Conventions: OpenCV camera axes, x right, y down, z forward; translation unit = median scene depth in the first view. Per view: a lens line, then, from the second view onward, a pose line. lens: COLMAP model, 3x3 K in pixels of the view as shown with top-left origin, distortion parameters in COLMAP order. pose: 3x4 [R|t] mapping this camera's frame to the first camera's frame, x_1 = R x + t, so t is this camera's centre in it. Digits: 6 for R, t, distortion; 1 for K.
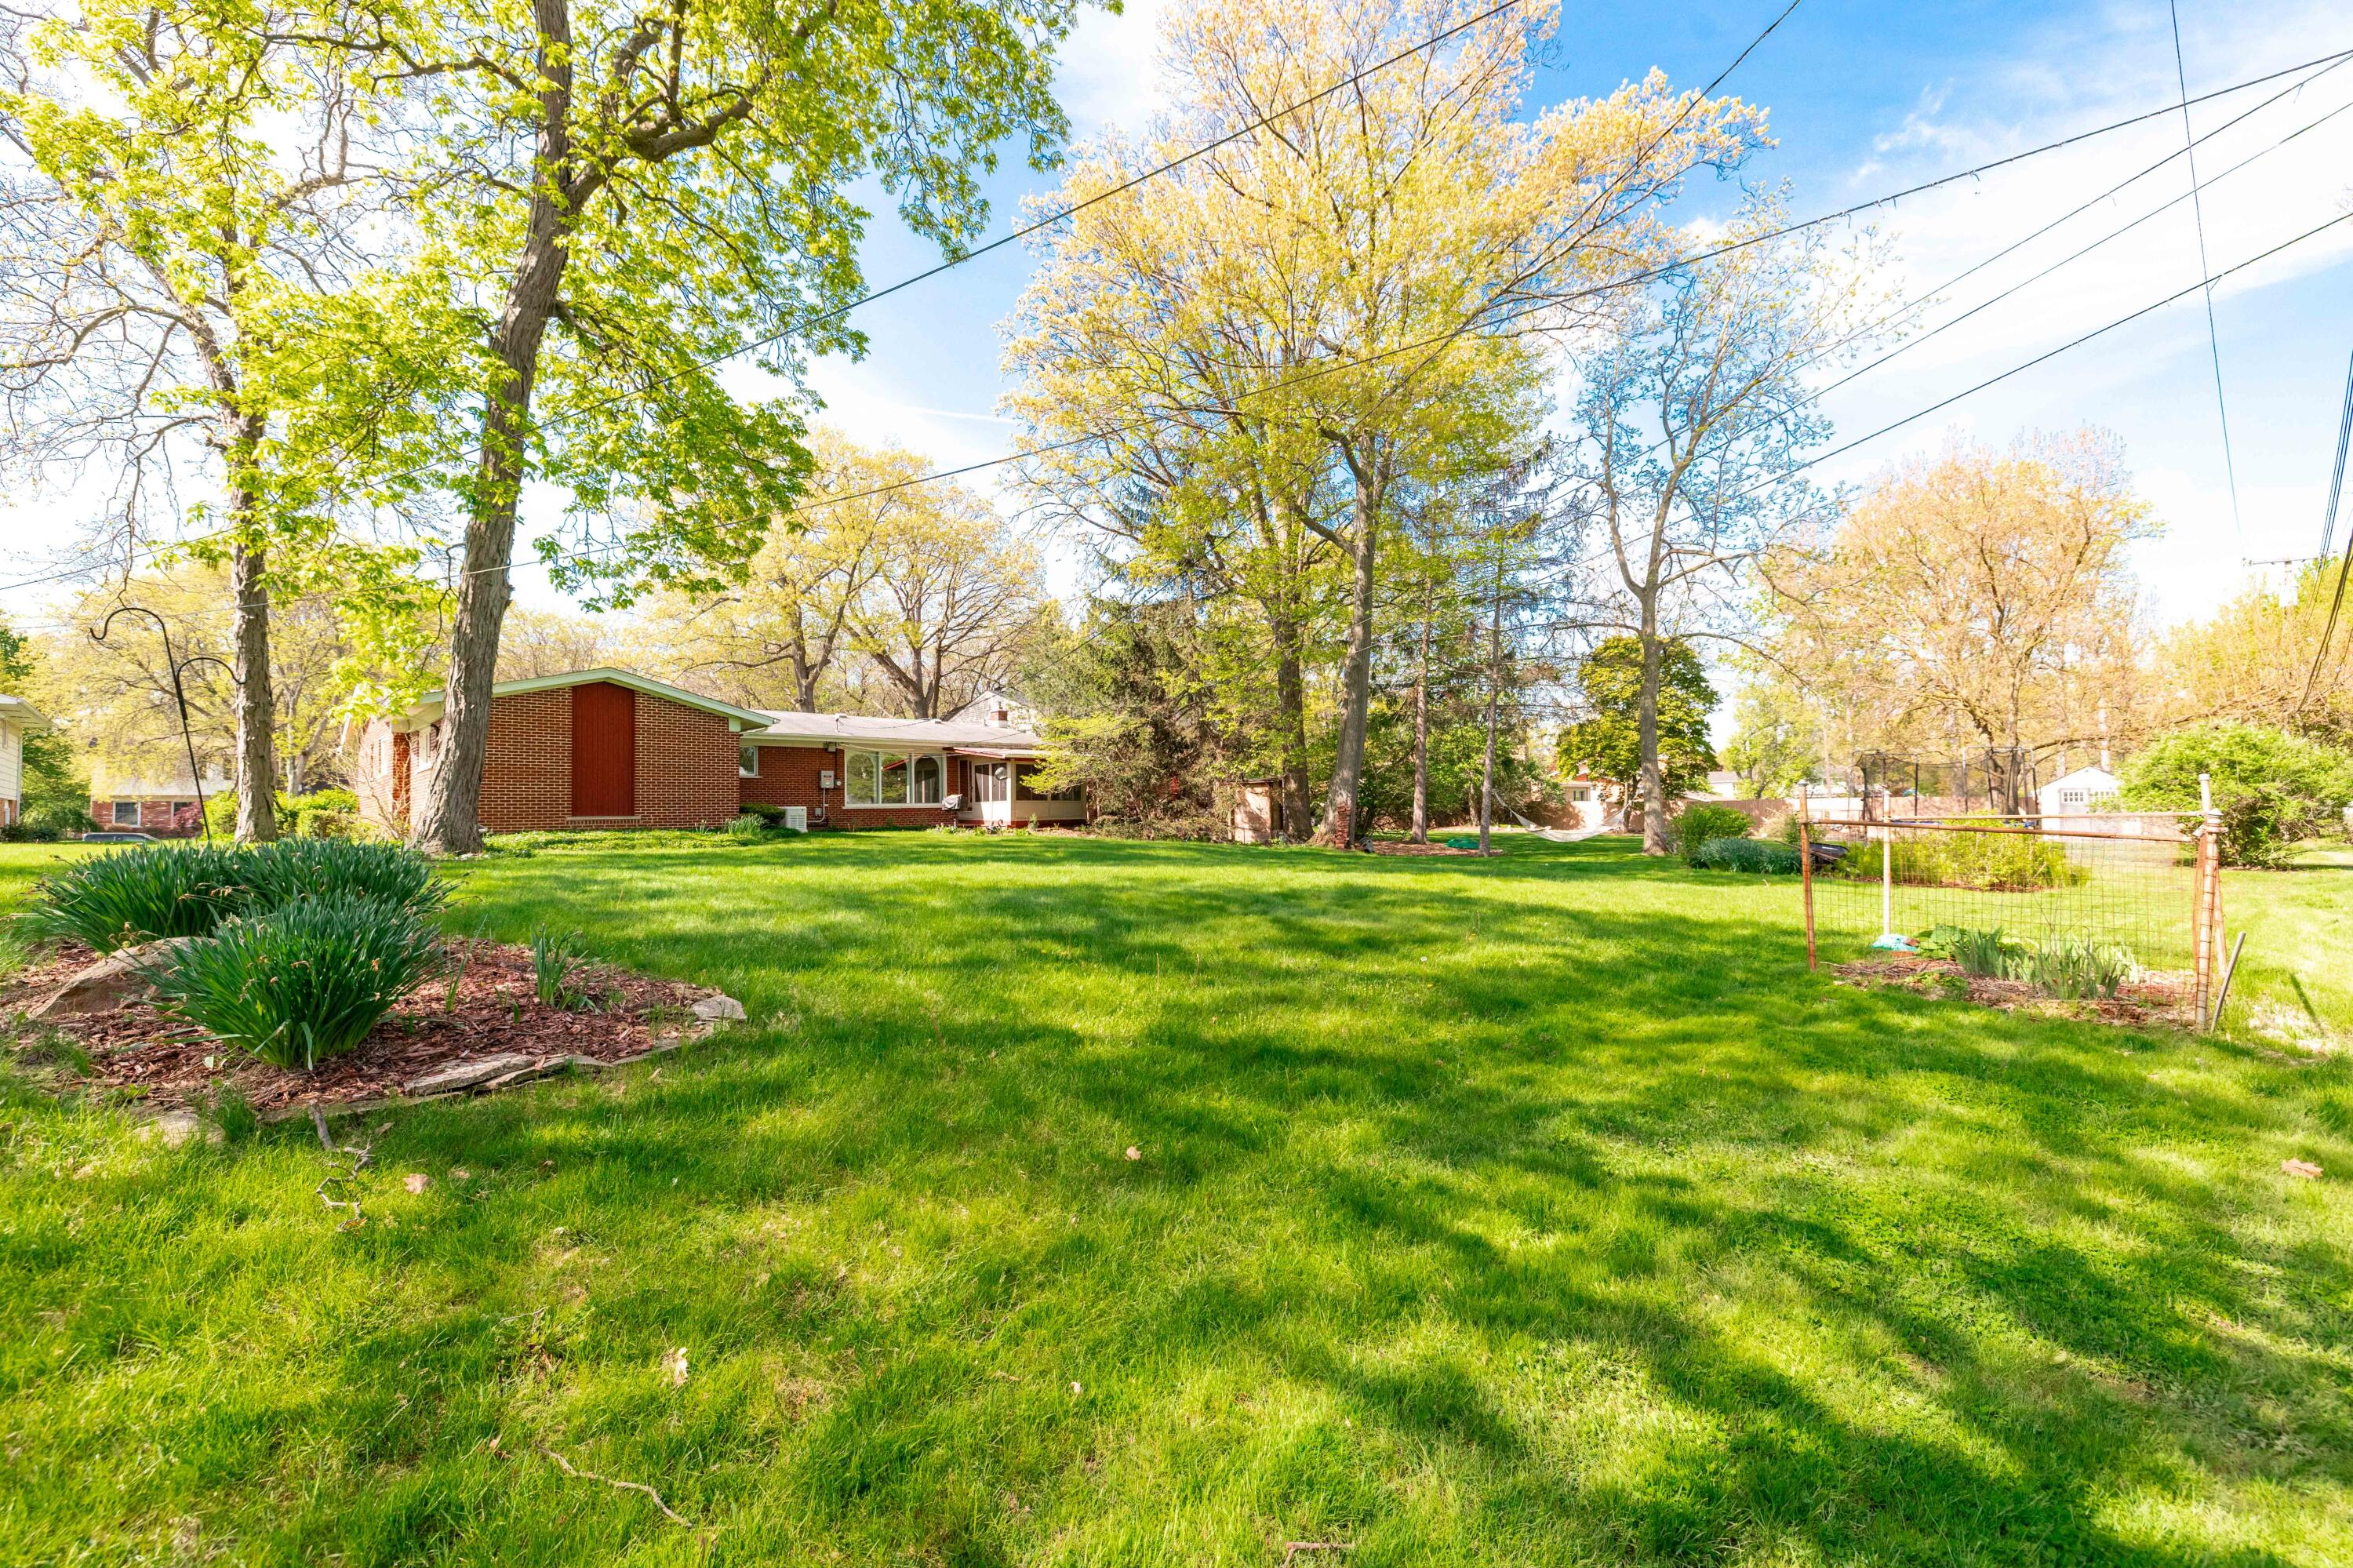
lens RADIAL K [[935.7, 0, 1176.5], [0, 935.7, 784.0], [0, 0, 1]] dist [0.025415, -0.000055]
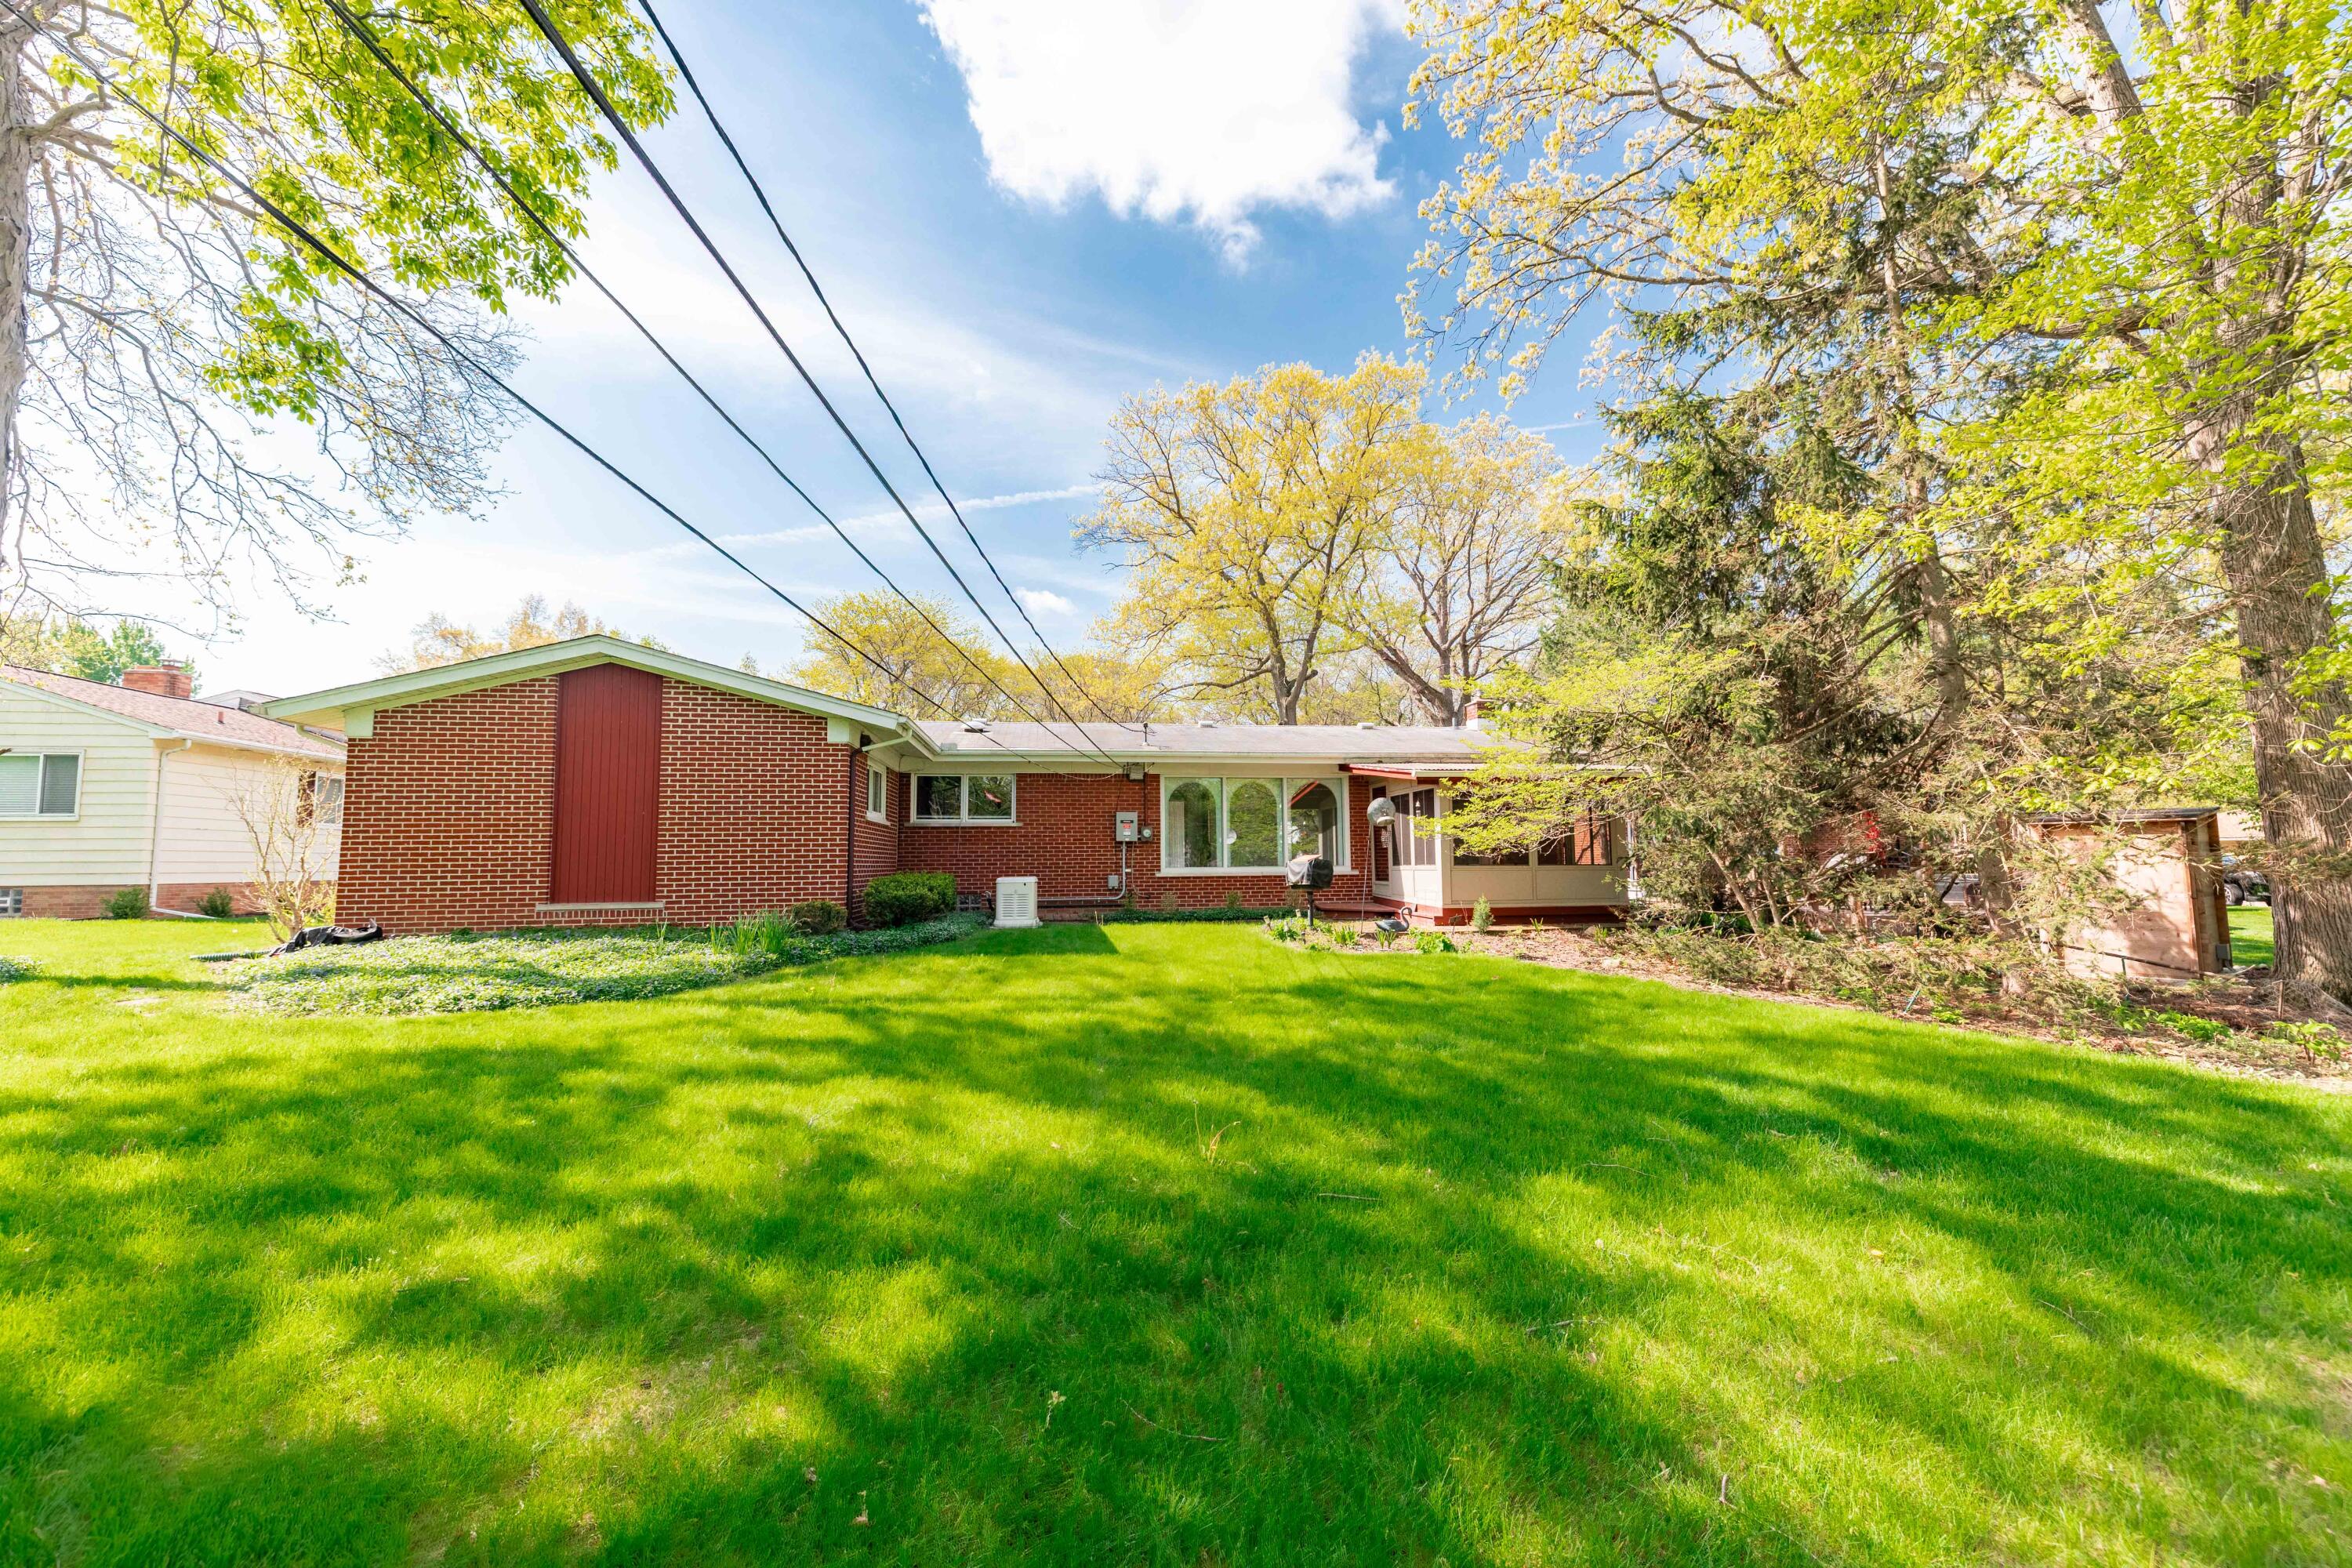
lens RADIAL K [[935.2, 0, 1176.0], [0, 935.2, 784.0], [0, 0, 1]] dist [0.025415, -0.000055]
pose [[0.798428, -0.034395, -0.601106, 0.008214], [0.007900, 0.998879, -0.046663, -0.003582], [0.602038, 0.032508, 0.797806, 0.533300]]
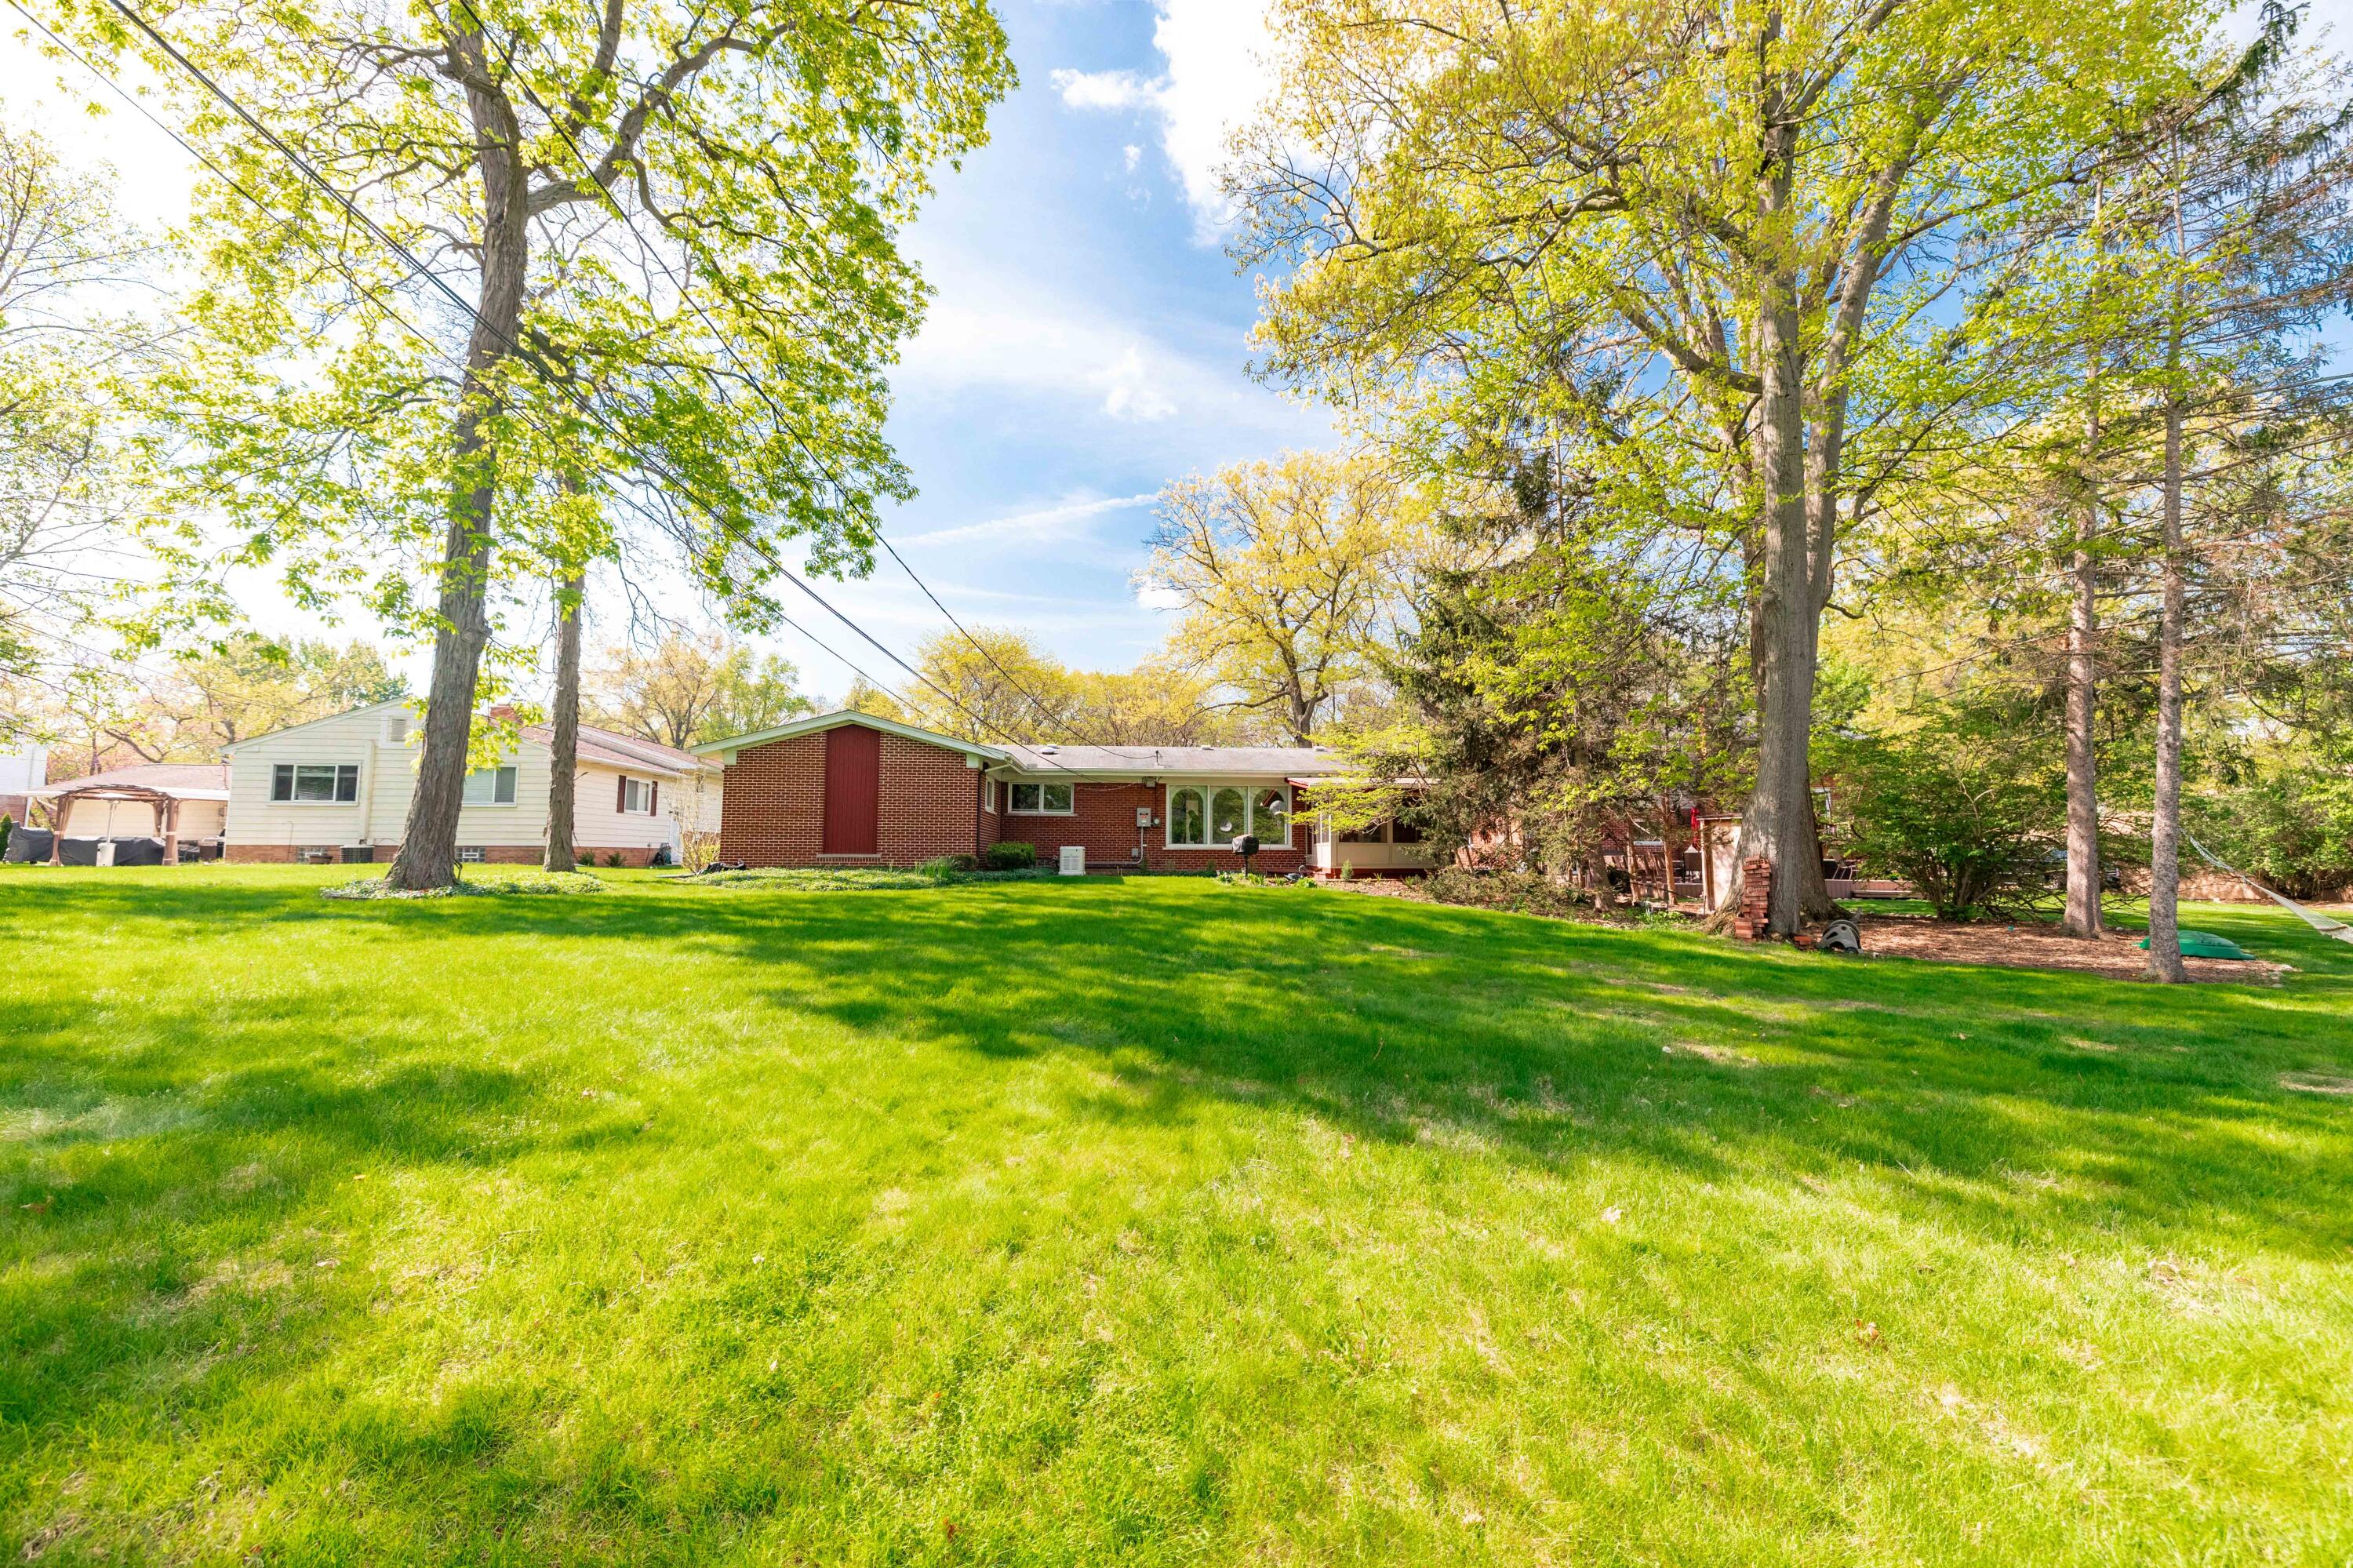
lens RADIAL K [[937.5, 0, 1200.1], [0, 937.5, 818.0], [0, 0, 1]] dist [-0.058501, -0.000014]
pose [[0.764365, -0.000988, -0.644783, 0.258379], [-0.003185, 0.999981, -0.005308, 0.000791], [0.644775, 0.006111, 0.764348, 0.322305]]
